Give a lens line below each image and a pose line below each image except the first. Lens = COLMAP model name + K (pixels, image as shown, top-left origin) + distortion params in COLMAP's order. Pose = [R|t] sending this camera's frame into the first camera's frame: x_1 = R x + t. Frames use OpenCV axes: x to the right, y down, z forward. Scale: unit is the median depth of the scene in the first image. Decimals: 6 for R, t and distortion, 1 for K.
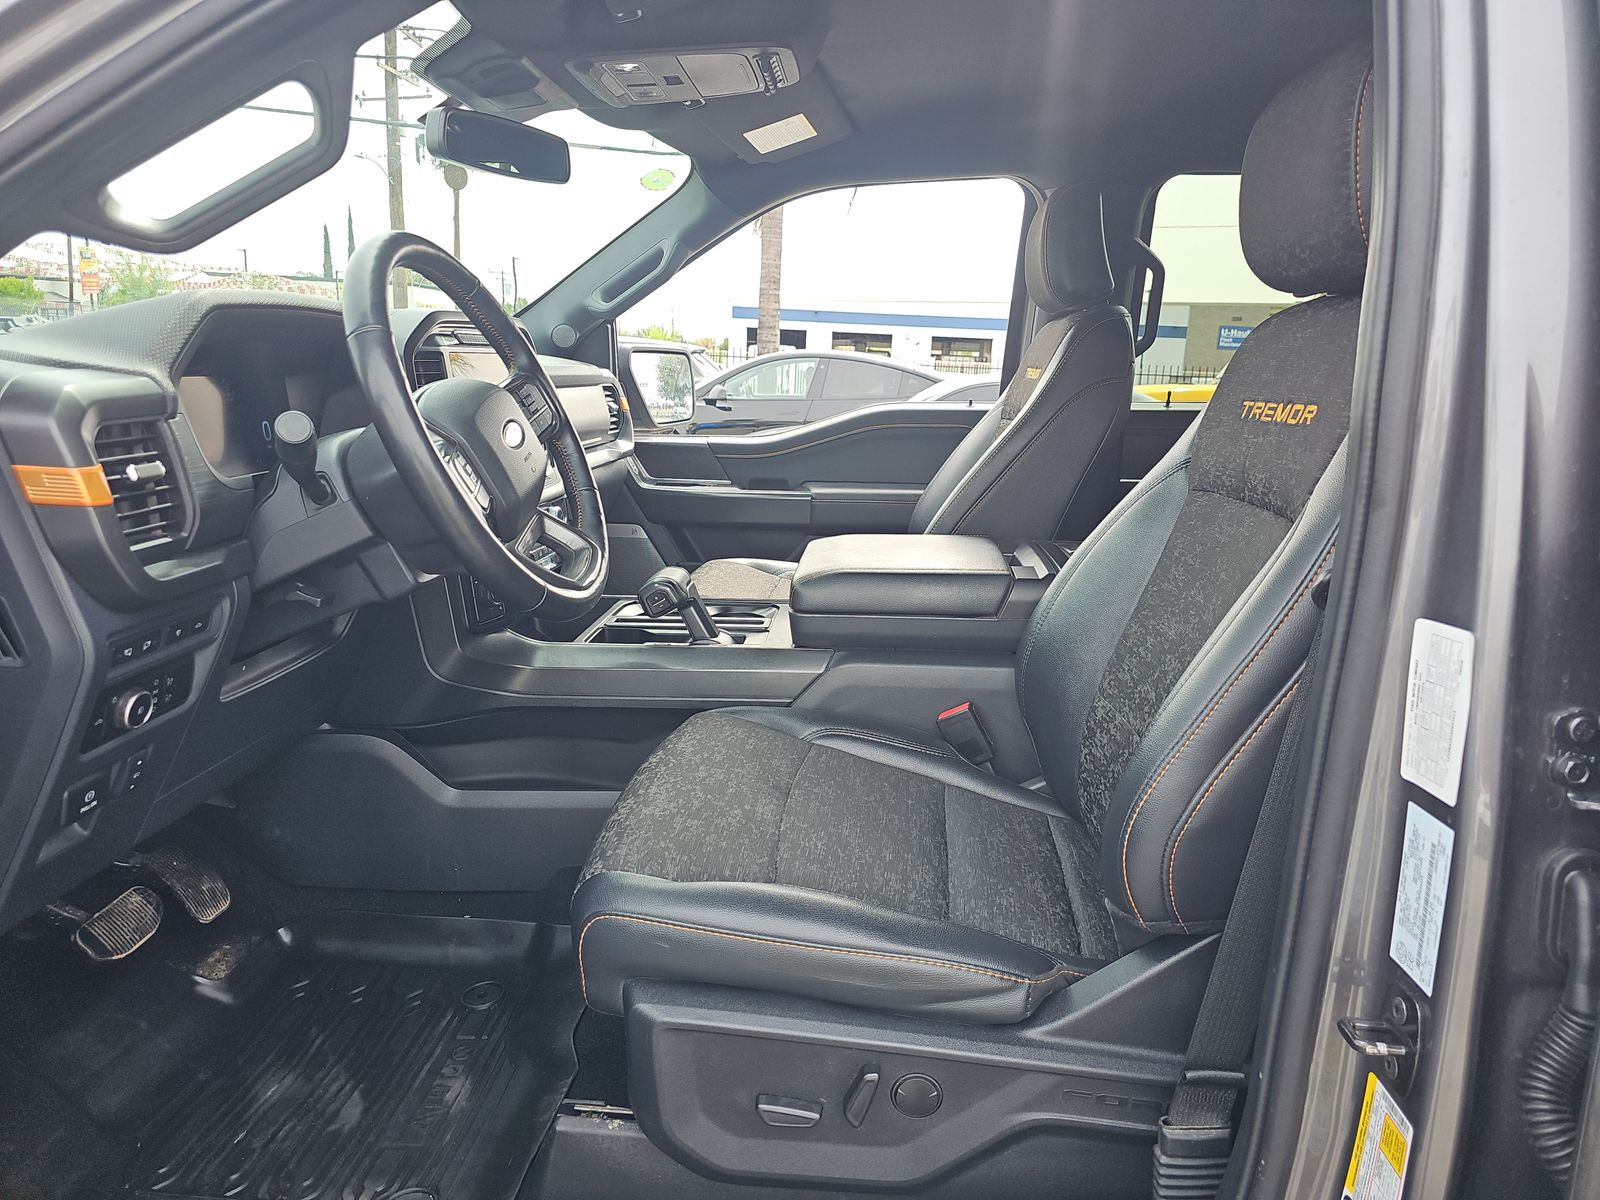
lens RADIAL K [[1055.0, 0, 804.4], [0, 1055.0, 598.7], [0, 0, 1]] dist [0.029286, -0.042540]
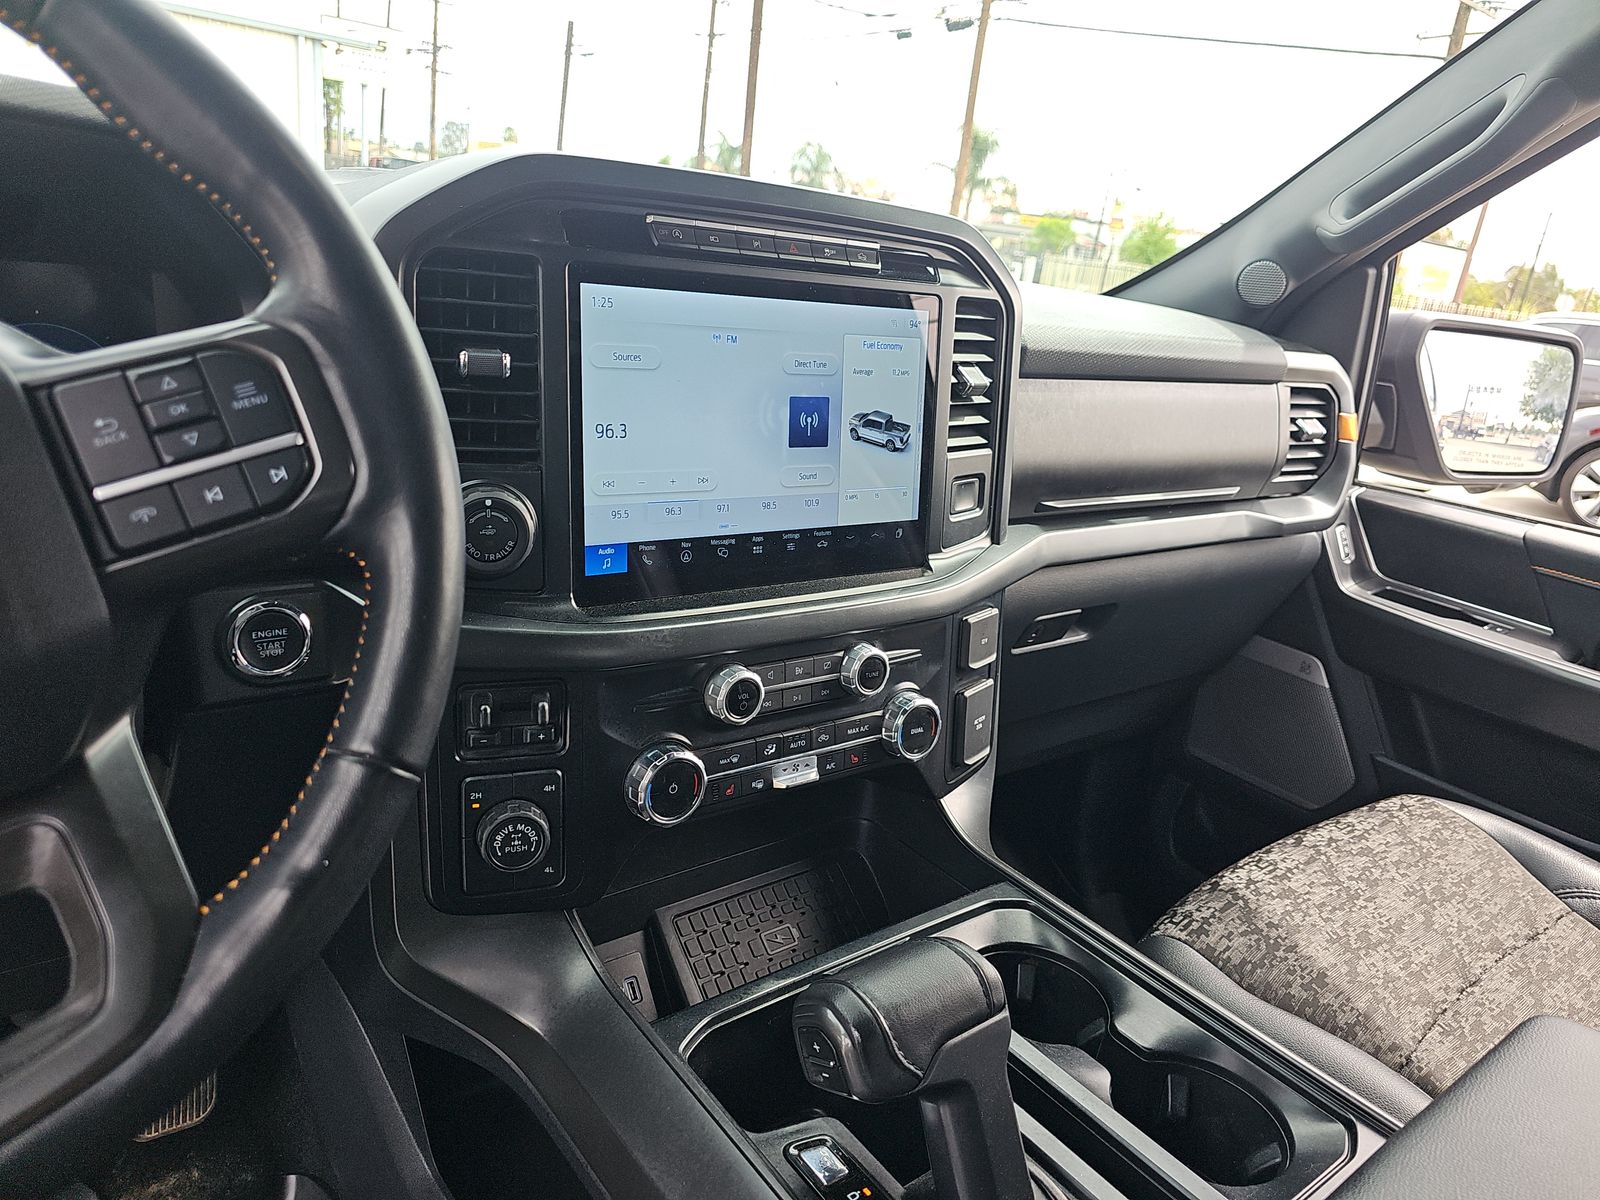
lens RADIAL K [[1055.0, 0, 807.4], [0, 1055.0, 600.6], [0, 0, 1]] dist [0.029286, -0.042540]
pose [[0.656939, 0.282422, -0.699048, 0.038150], [-0.253389, 0.955962, 0.148093, -0.113440], [0.710088, 0.079843, 0.699571, 0.463794]]
